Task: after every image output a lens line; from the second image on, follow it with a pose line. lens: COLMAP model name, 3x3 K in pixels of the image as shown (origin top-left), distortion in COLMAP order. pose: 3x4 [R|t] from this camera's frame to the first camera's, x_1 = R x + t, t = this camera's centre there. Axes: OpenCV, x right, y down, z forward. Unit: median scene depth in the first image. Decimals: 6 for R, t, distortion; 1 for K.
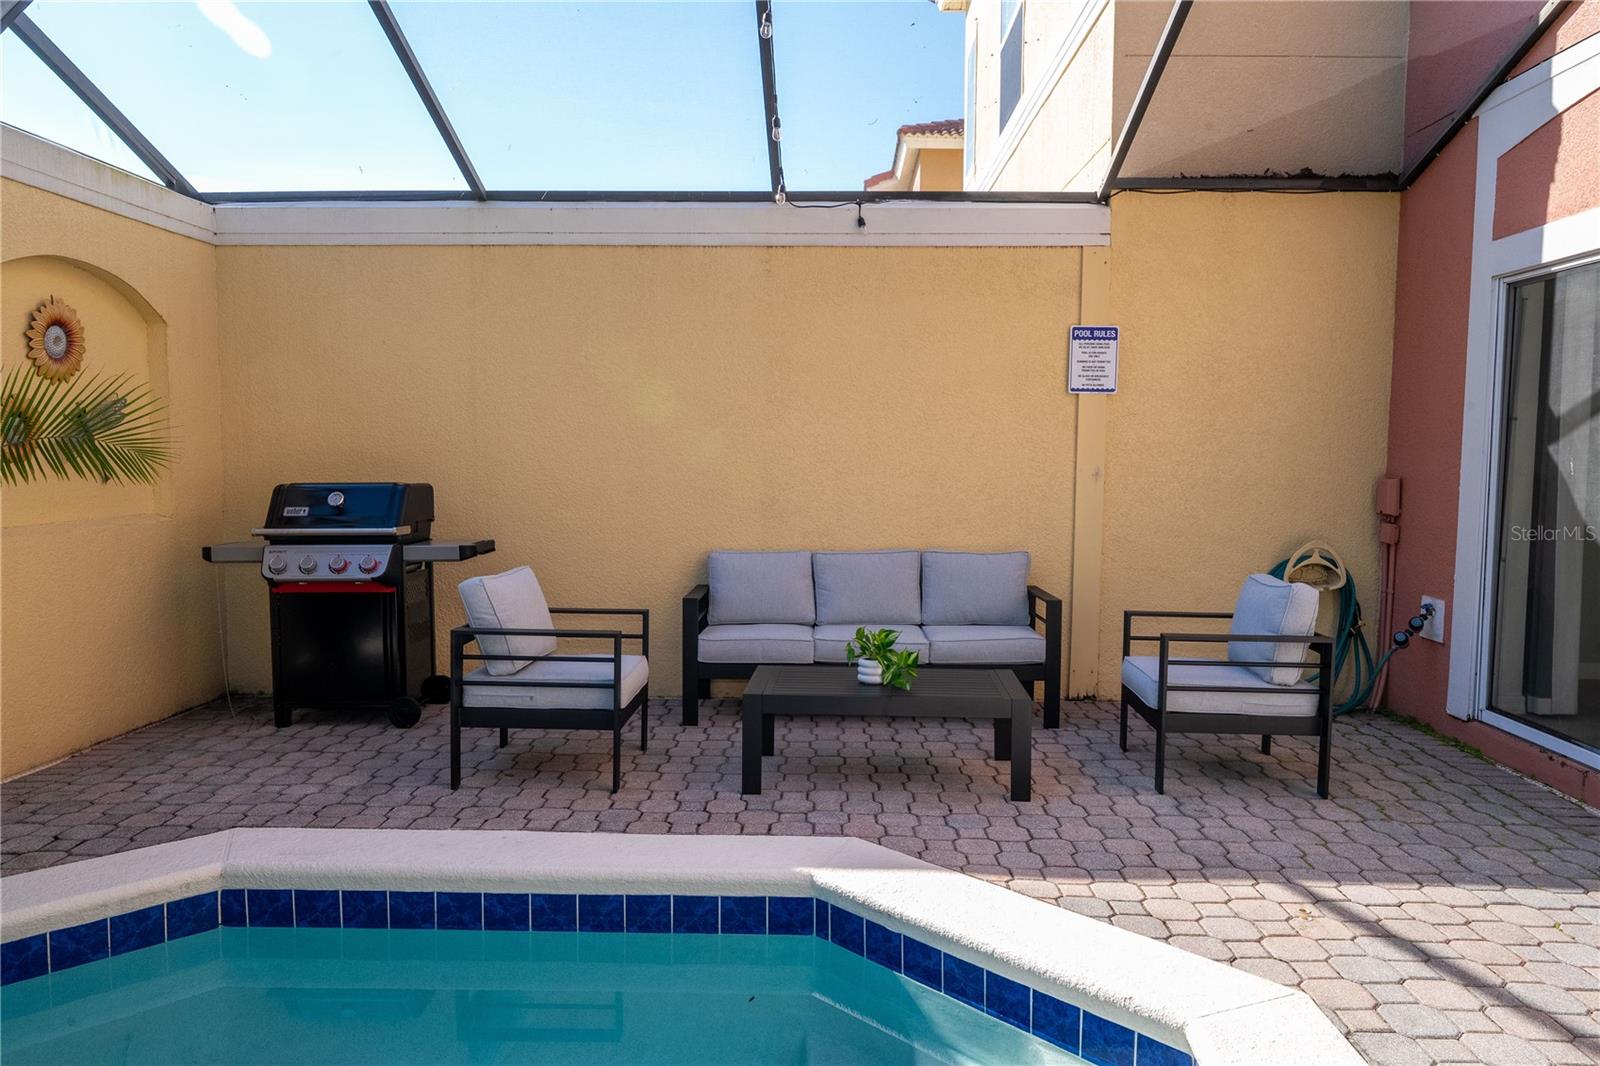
lens RADIAL K [[1105.4, 0, 811.7], [0, 1105.4, 541.3], [0, 0, 1]] dist [0.004144, -0.006262]
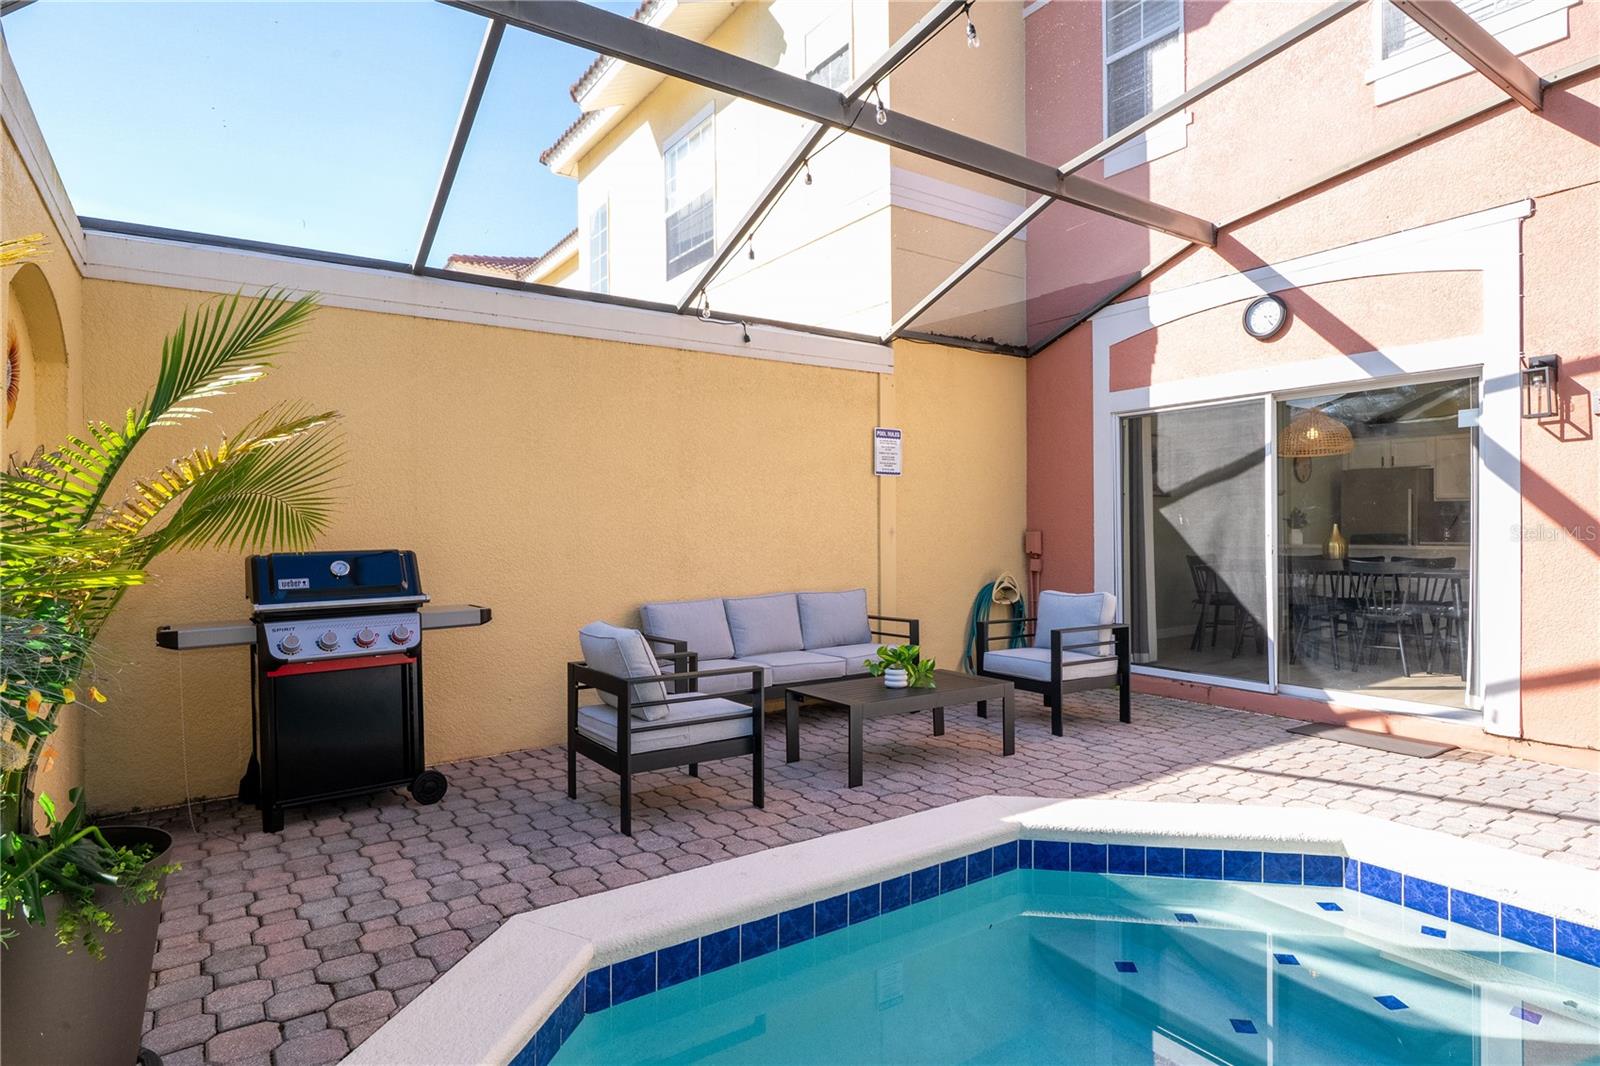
lens RADIAL K [[870.0, 0, 812.4], [0, 870.0, 531.2], [0, 0, 1]] dist [-0.003603, 0.002094]
pose [[0.808210, -0.015000, 0.588704, -0.578219], [0.061918, 0.996299, -0.059621, -0.001405], [-0.585631, 0.084637, 0.806147, 0.189760]]
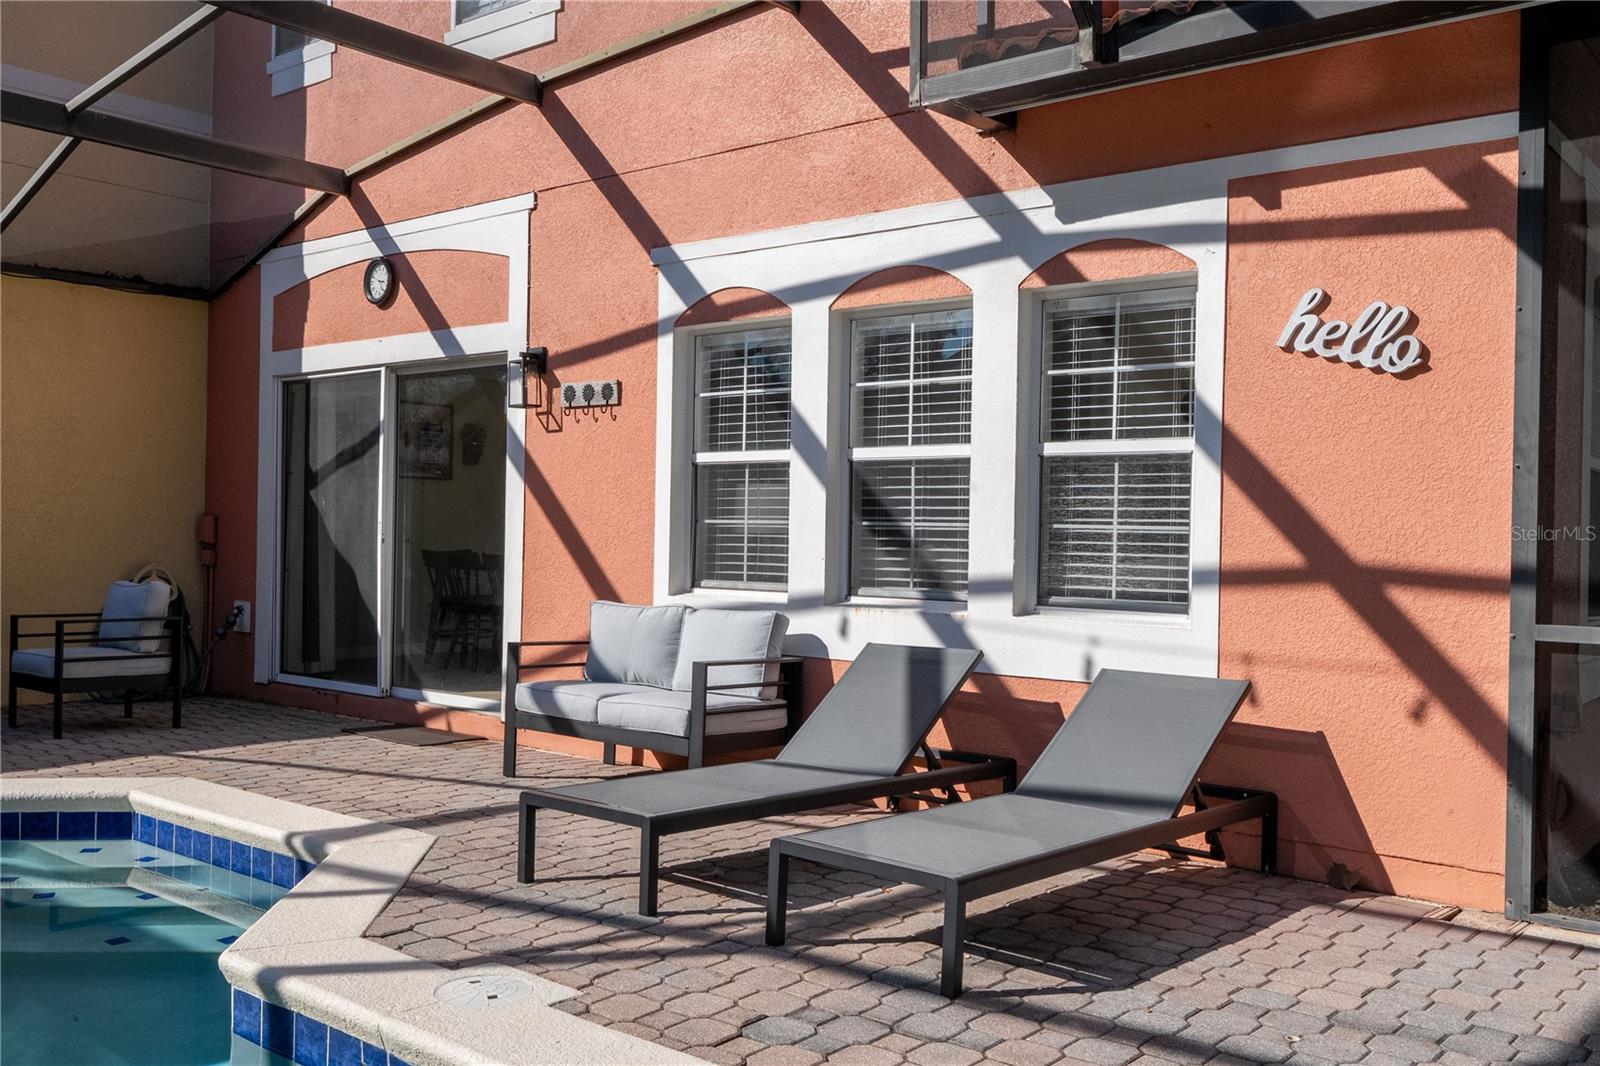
lens RADIAL K [[1410.2, 0, 809.3], [0, 1410.2, 530.8], [0, 0, 1]] dist [0.007174, -0.000043]
pose [[0.619170, 0.003980, 0.785247, -0.418448], [0.053187, 0.997478, -0.046993, 0.092324], [-0.783454, 0.070861, 0.617397, -0.706677]]
